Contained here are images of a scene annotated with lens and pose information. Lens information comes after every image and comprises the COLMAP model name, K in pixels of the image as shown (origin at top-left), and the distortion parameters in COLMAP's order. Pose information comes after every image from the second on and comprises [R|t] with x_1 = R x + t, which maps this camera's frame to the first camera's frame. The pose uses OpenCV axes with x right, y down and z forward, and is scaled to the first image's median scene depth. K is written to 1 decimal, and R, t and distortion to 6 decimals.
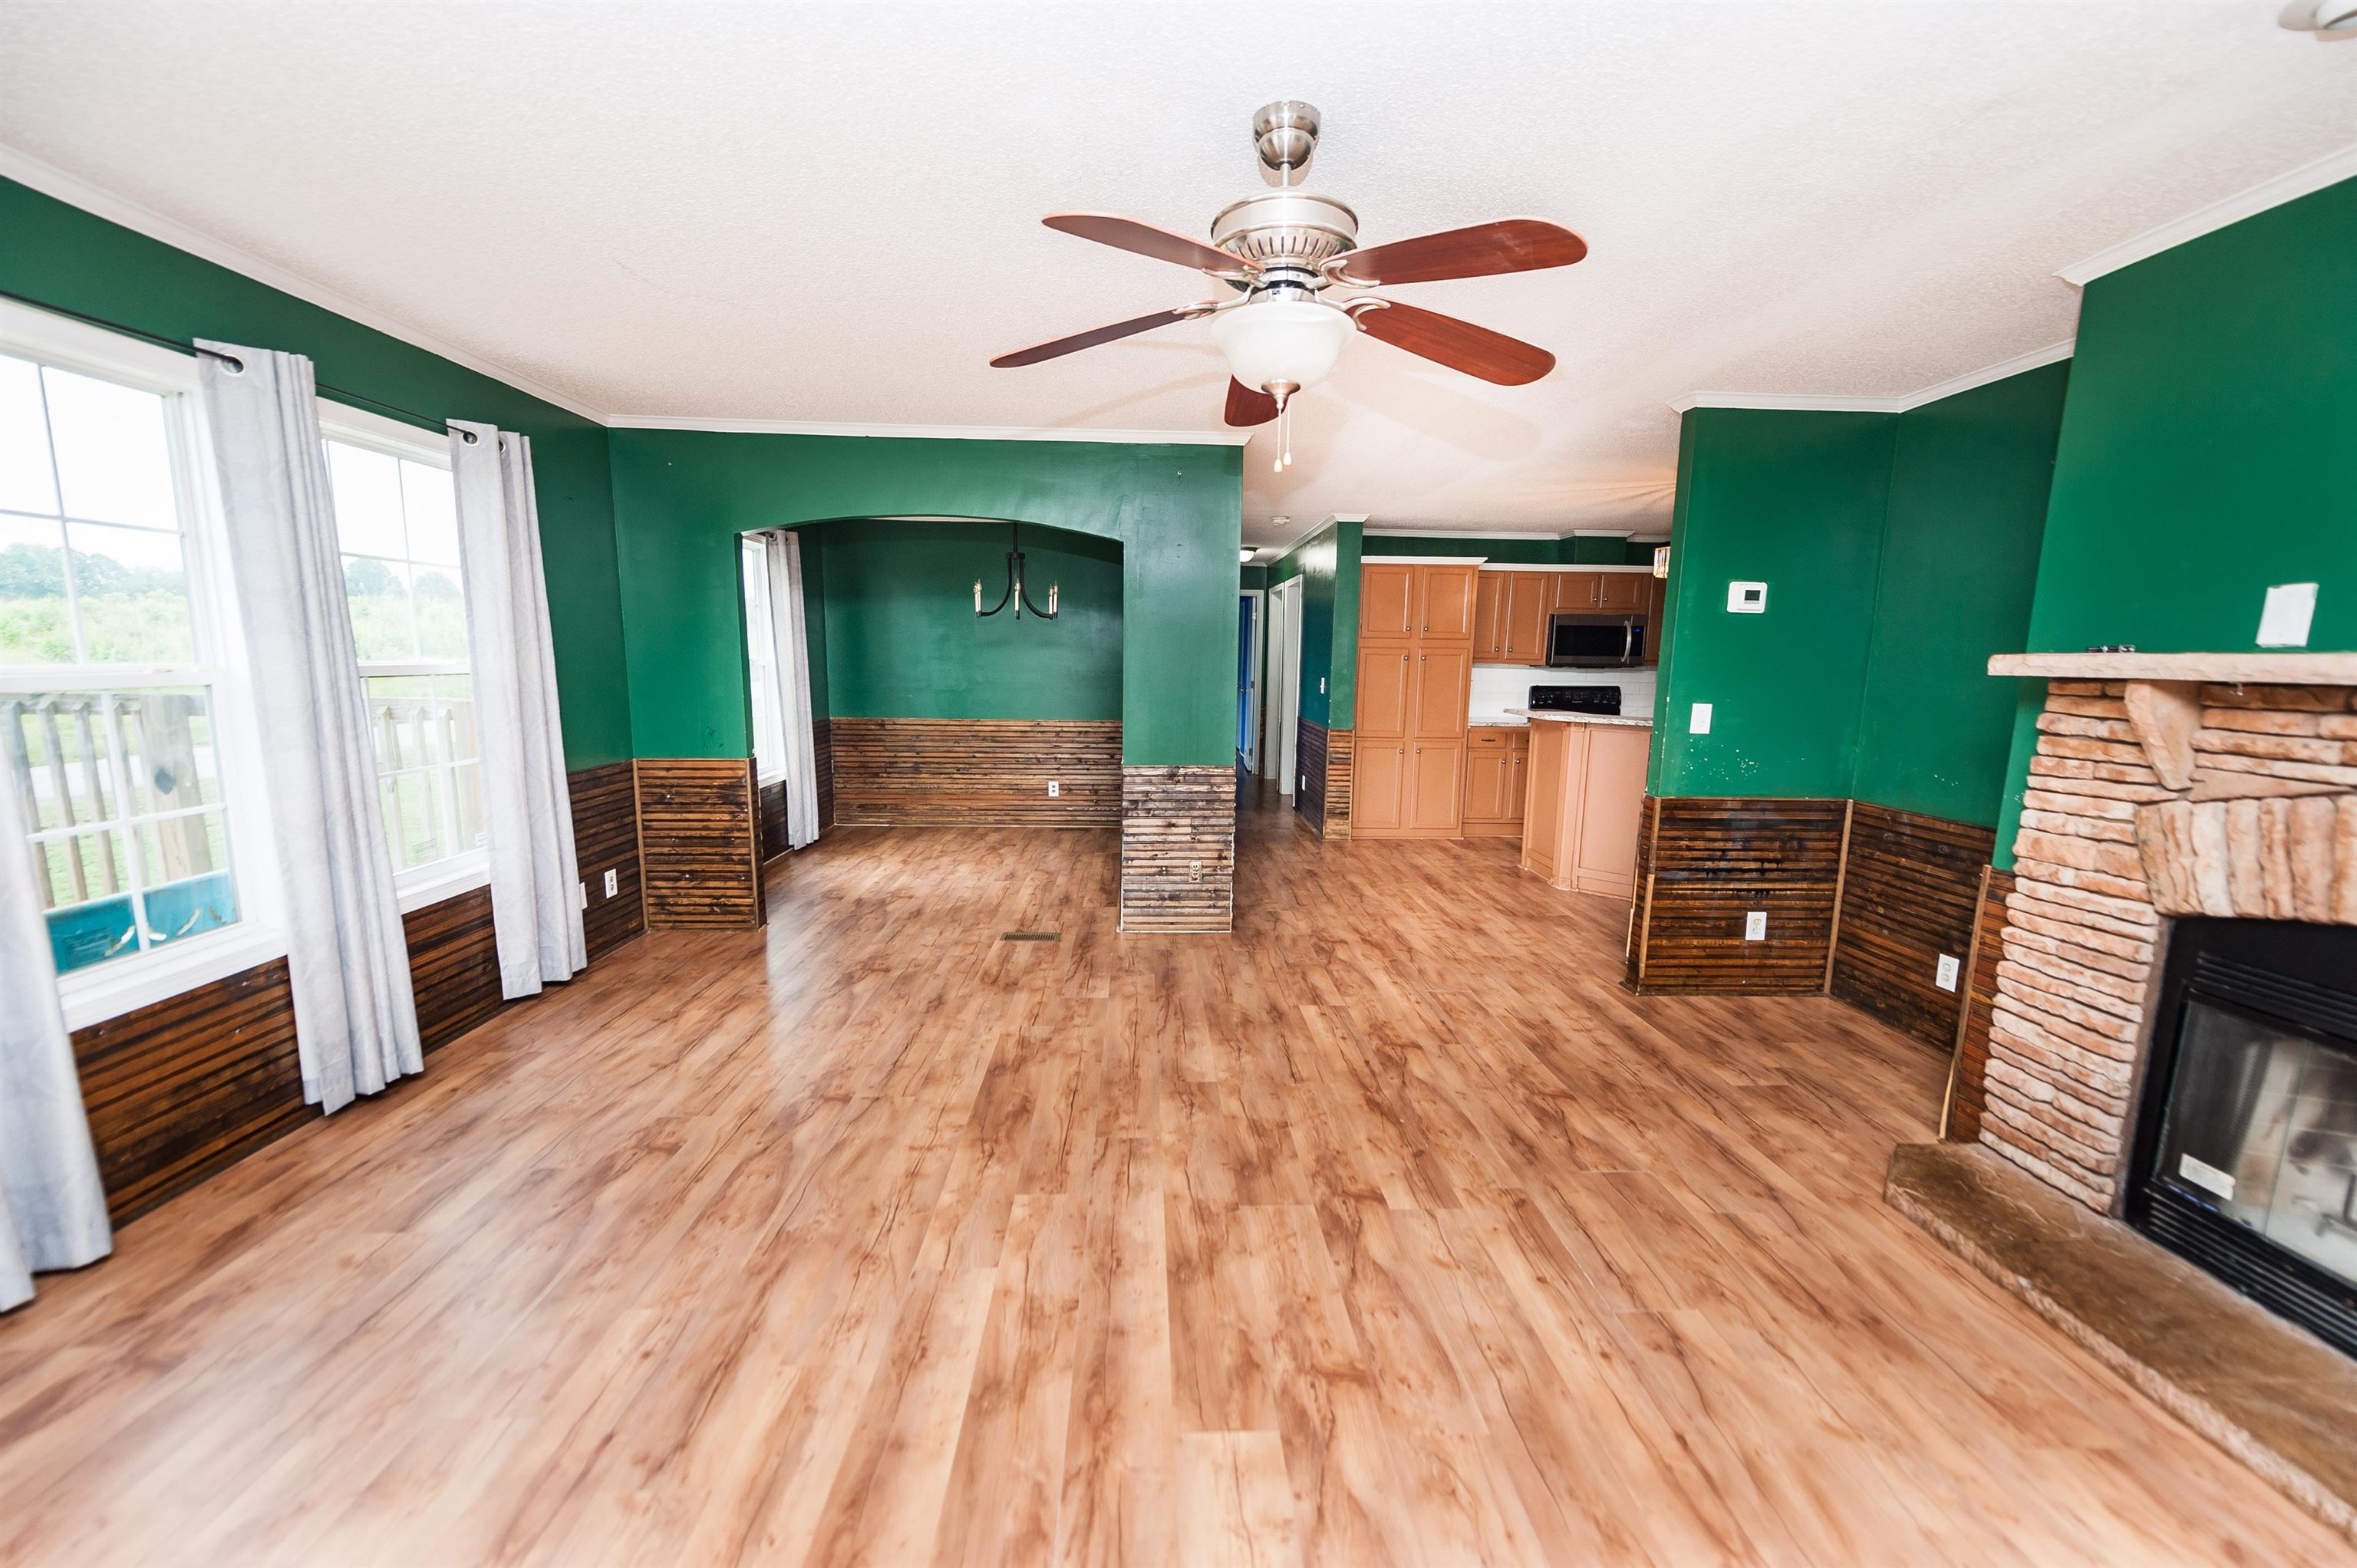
lens RADIAL K [[911.8, 0, 1184.6], [0, 911.8, 789.6], [0, 0, 1]] dist [0.005082, -0.000300]
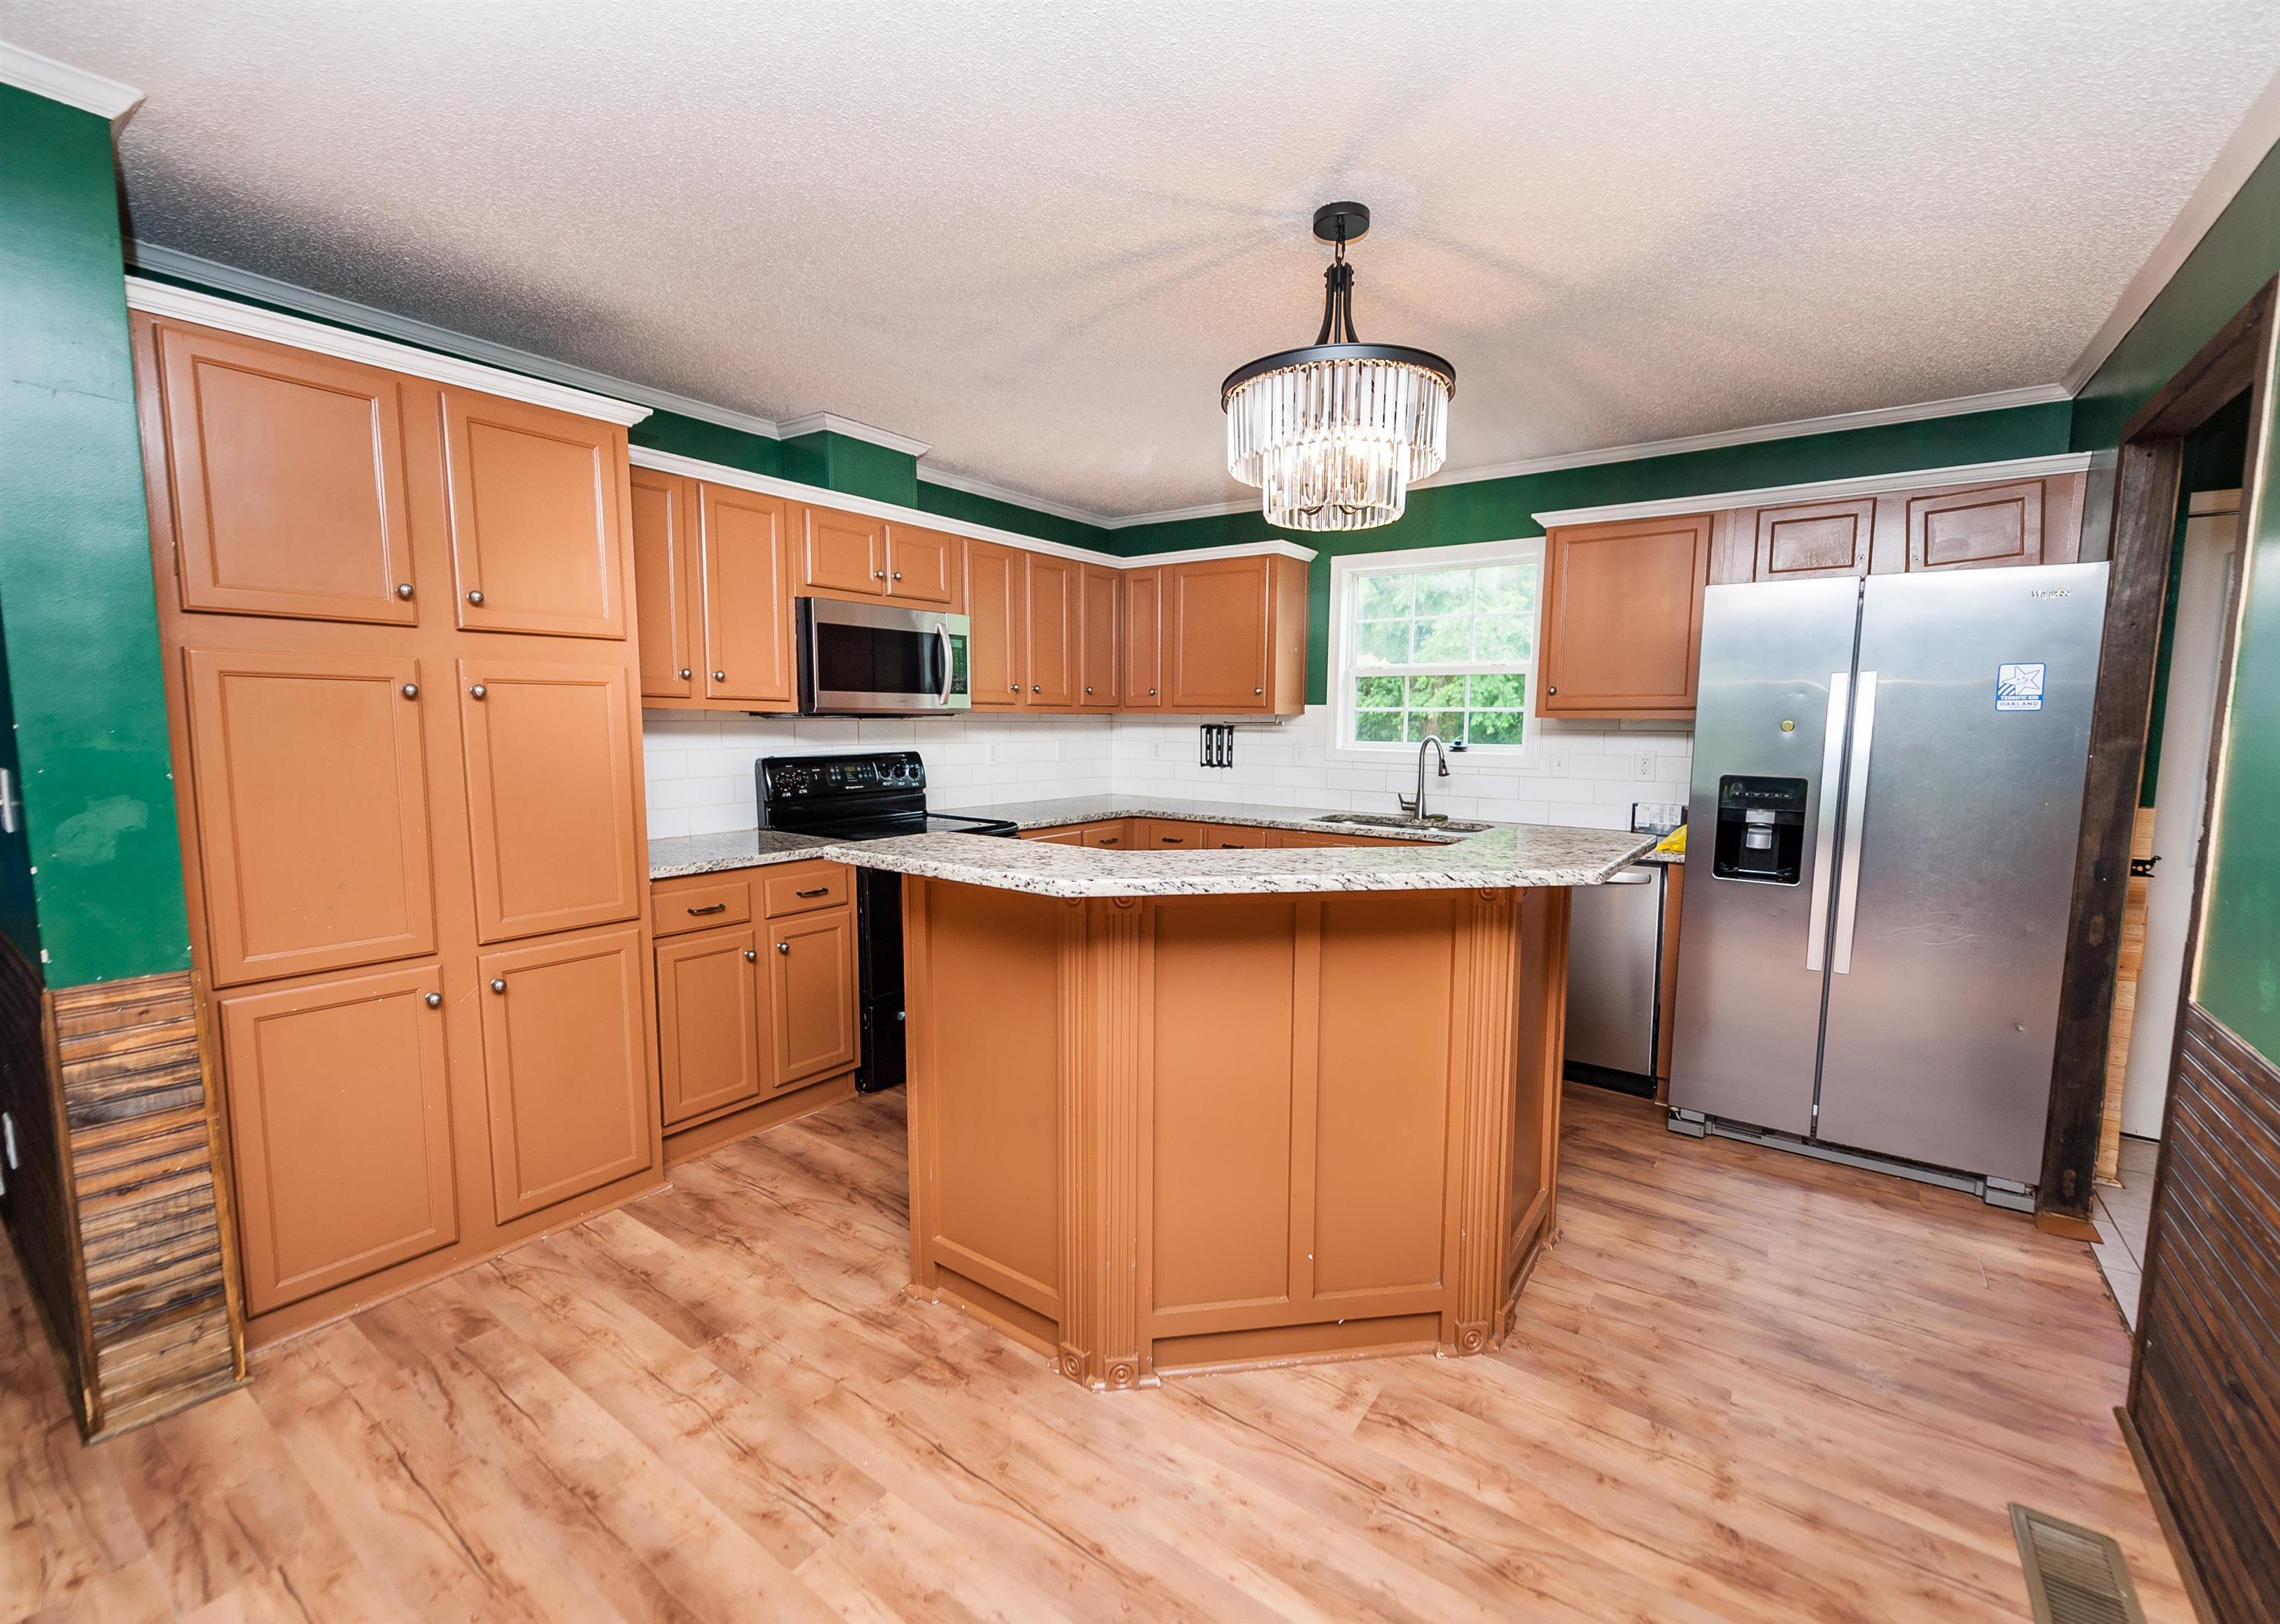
lens RADIAL K [[1020.4, 0, 1140.0], [0, 1020.4, 812.0], [0, 0, 1]] dist [0.104496, 0.000016]
pose [[0.638968, -0.086025, 0.764408, 0.271180], [0.118021, 0.992925, 0.013088, -0.183214], [-0.760126, 0.081854, 0.644600, 1.334386]]
